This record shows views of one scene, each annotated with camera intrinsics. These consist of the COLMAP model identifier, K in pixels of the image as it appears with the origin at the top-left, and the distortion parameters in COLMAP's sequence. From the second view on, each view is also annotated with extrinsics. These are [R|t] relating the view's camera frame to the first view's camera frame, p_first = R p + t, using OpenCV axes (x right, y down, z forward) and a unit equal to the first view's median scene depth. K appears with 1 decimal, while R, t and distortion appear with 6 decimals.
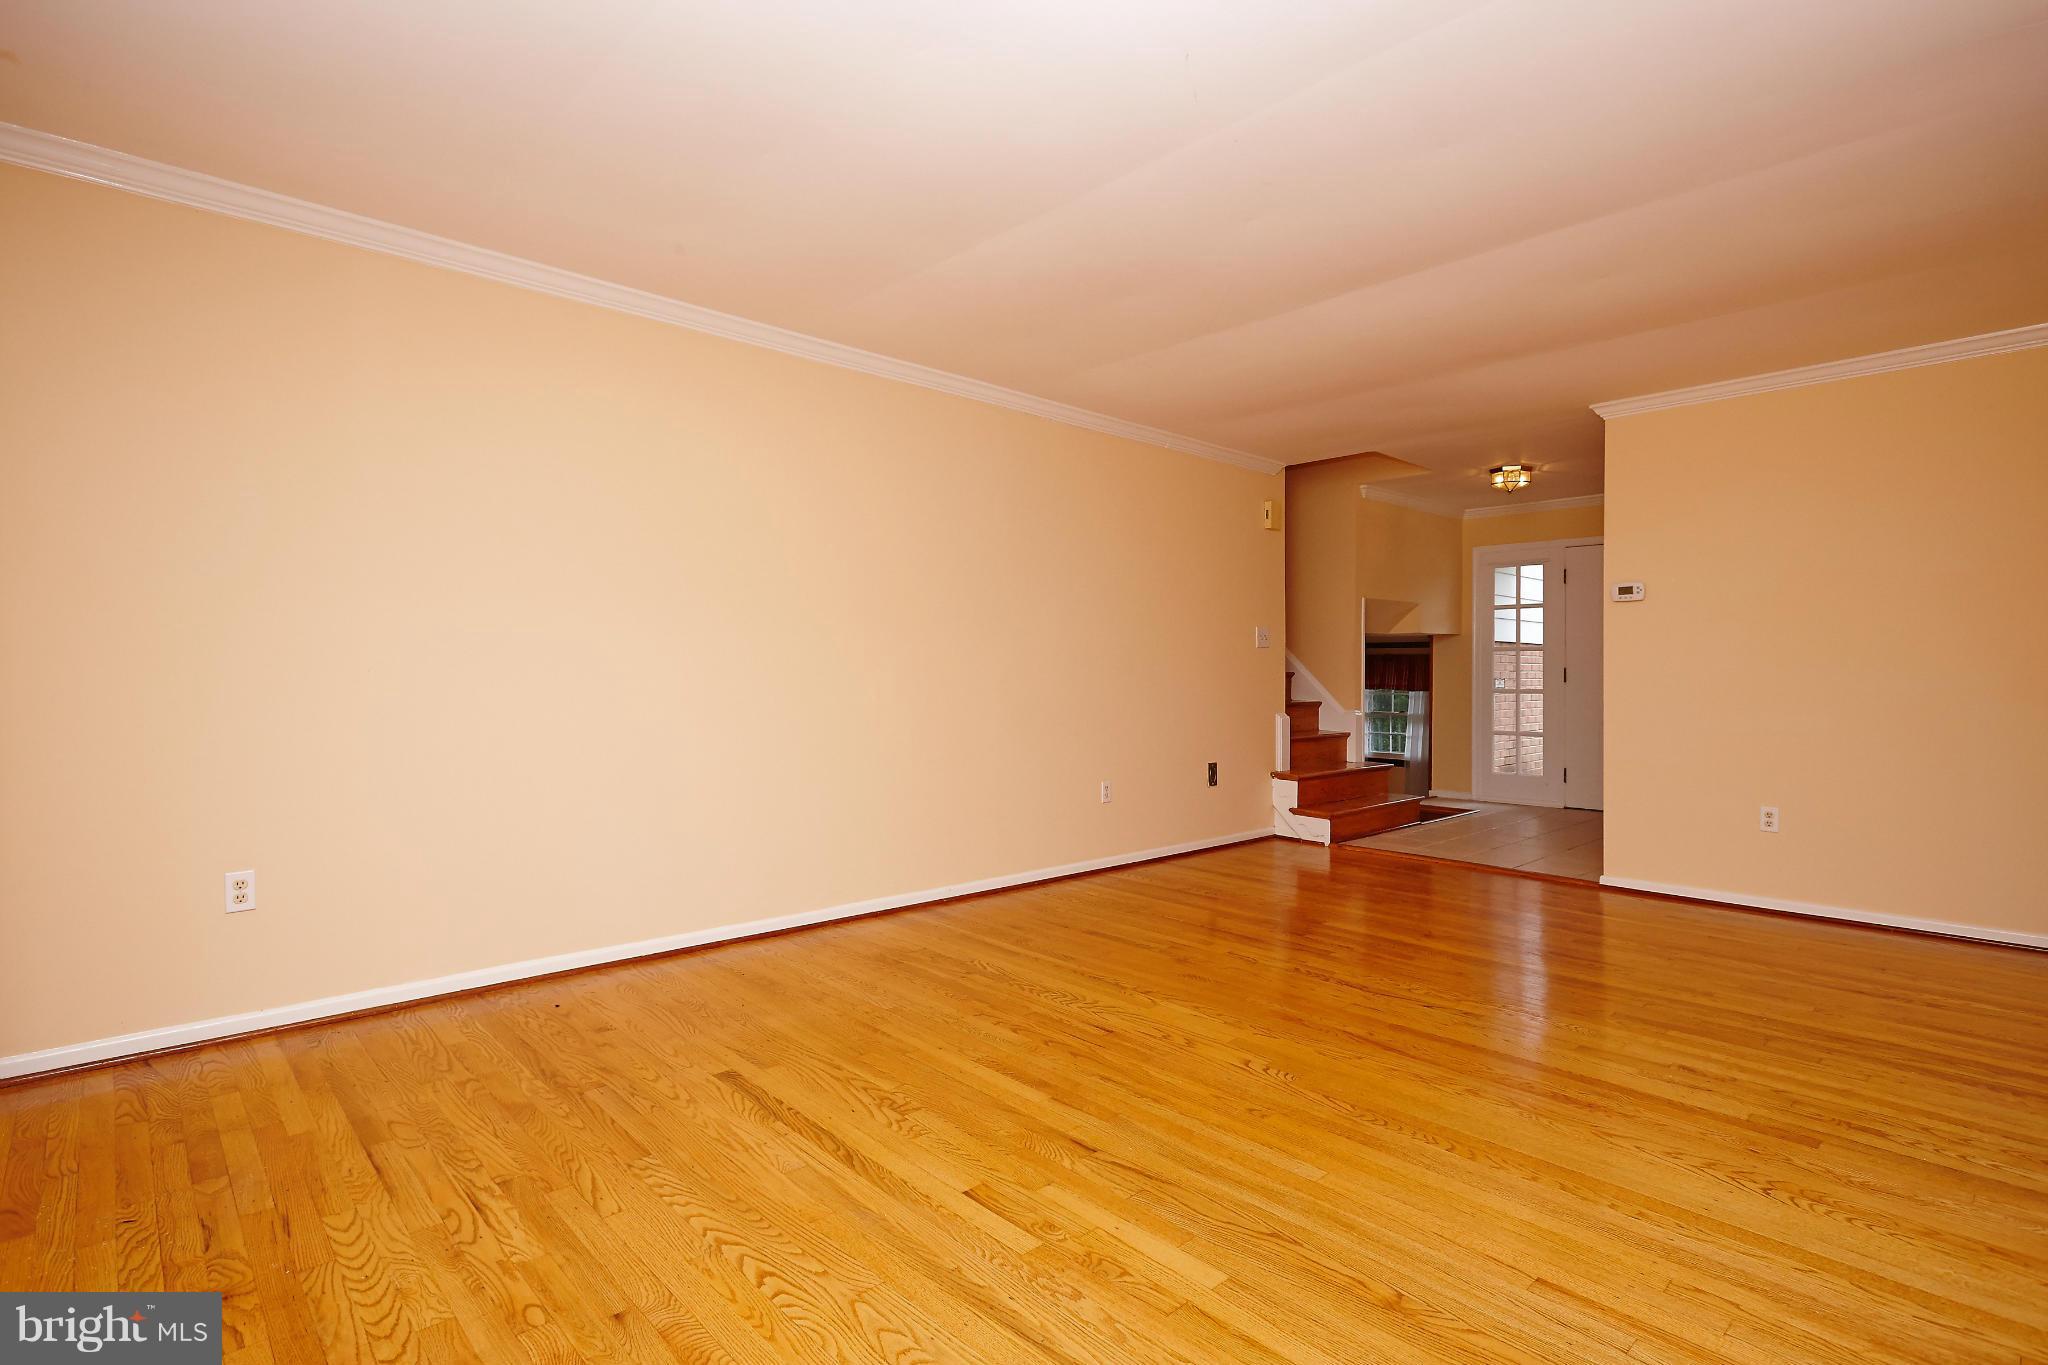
lens RADIAL K [[1002.1, 0, 1015.2], [0, 1002.1, 687.3], [0, 0, 1]] dist [0.001333, -0.000292]
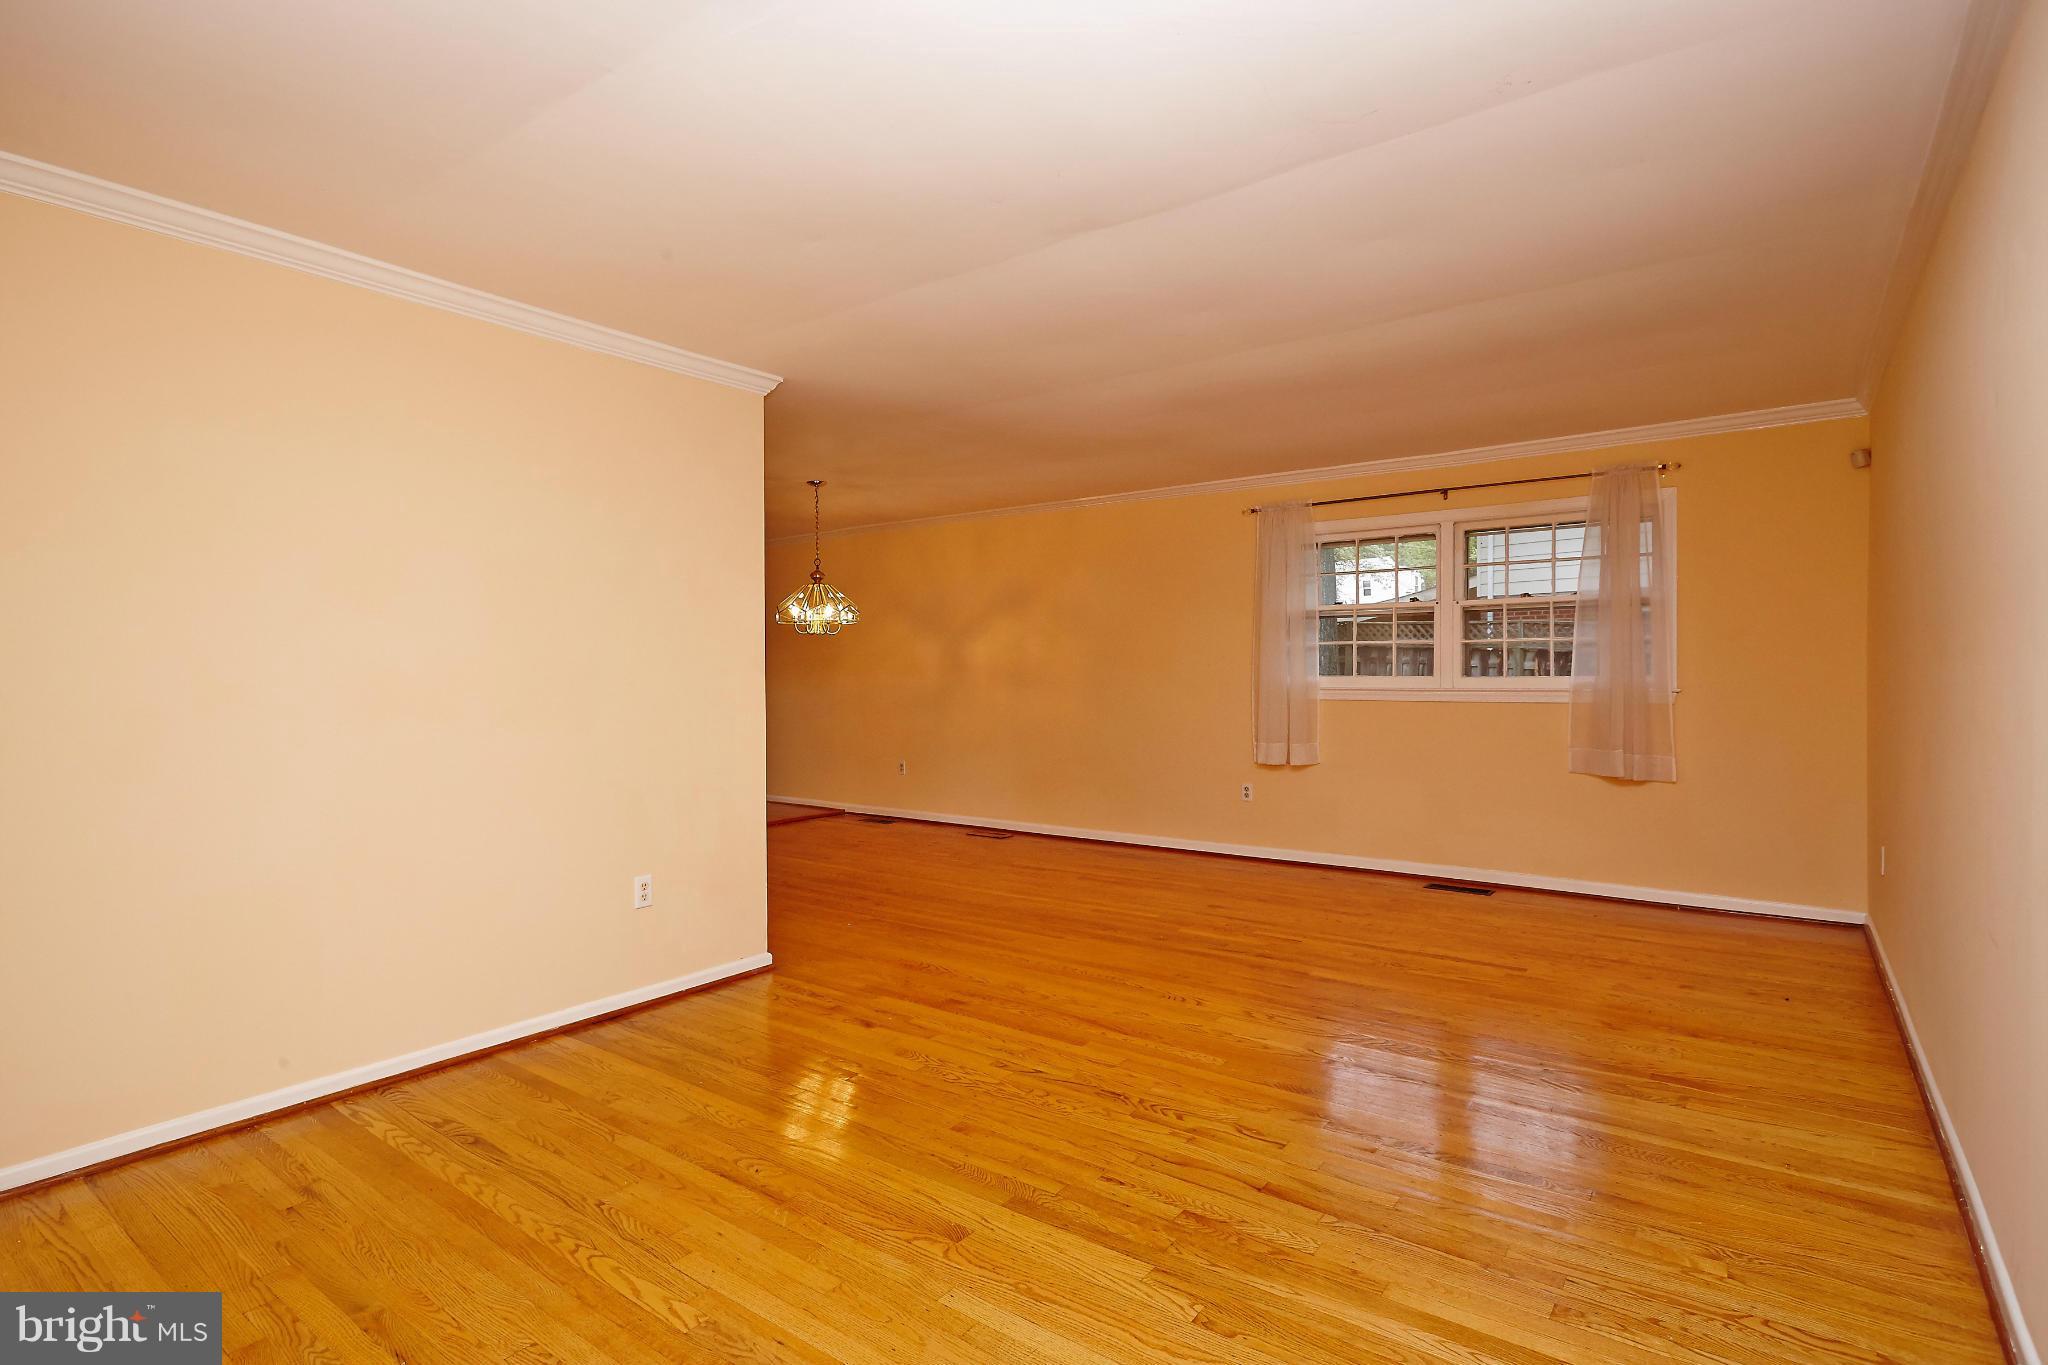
lens RADIAL K [[1002.1, 0, 1015.2], [0, 1002.1, 687.3], [0, 0, 1]] dist [0.001333, -0.000292]
pose [[-0.983815, 0.004114, -0.179141, 0.685342], [-0.002424, 0.999339, 0.036260, -0.087967], [0.179172, 0.036107, -0.983155, 2.178751]]
